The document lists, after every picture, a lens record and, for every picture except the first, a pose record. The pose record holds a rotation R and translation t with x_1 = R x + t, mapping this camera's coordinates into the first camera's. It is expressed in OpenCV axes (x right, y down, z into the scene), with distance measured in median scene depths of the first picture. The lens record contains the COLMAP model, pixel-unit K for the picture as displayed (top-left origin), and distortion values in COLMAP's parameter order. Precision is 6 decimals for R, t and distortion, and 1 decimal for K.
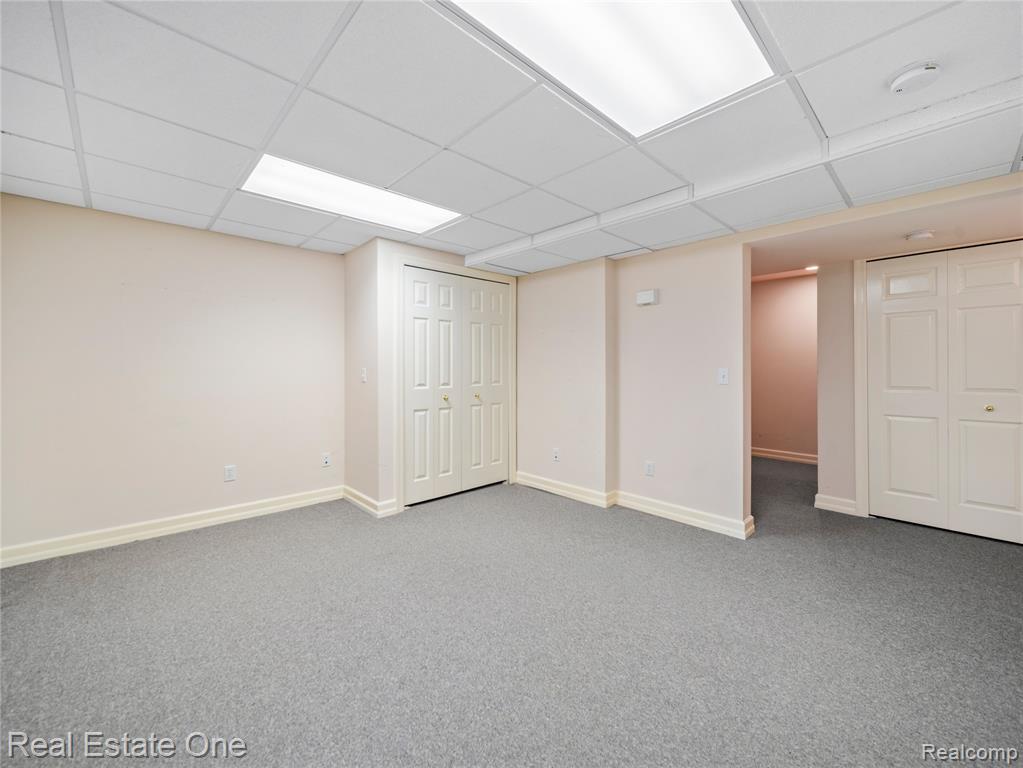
lens RADIAL K [[418.8, 0, 507.9], [0, 418.8, 368.3], [0, 0, 1]] dist [0.001378, -0.001053]
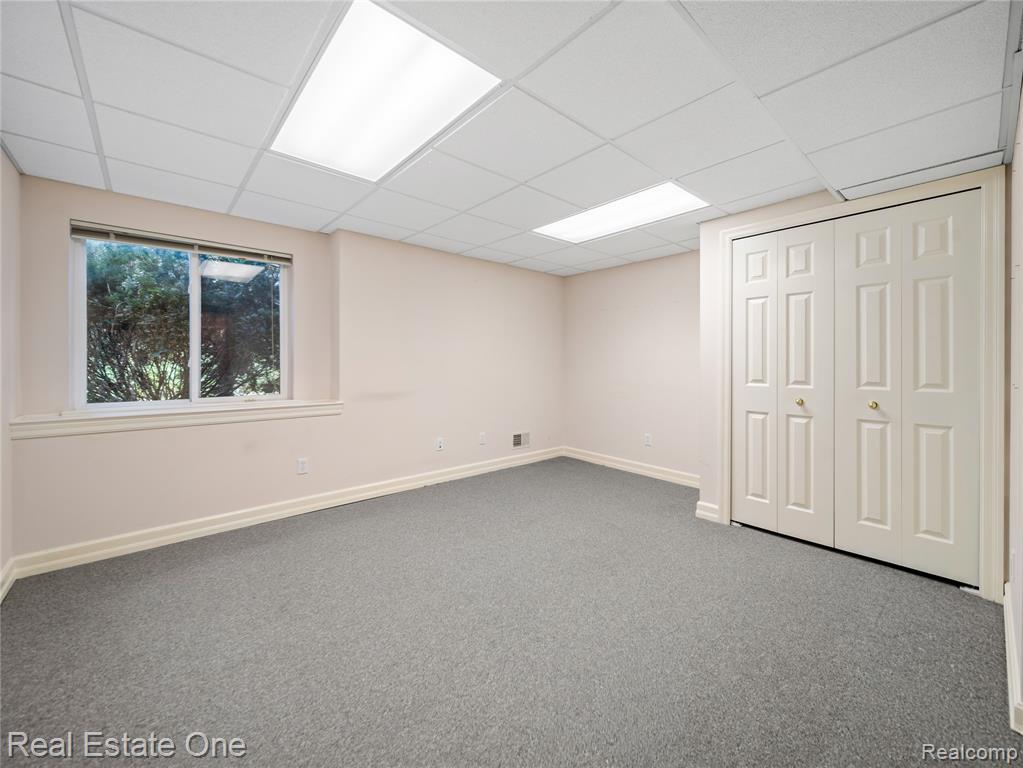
lens RADIAL K [[418.8, 0, 512.8], [0, 418.8, 361.6], [0, 0, 1]] dist [0.001378, -0.001053]
pose [[-0.044693, -0.000957, -0.999000, 0.612637], [-0.003533, 0.999993, -0.000800, 0.005010], [0.998995, 0.003494, -0.044696, 0.569763]]
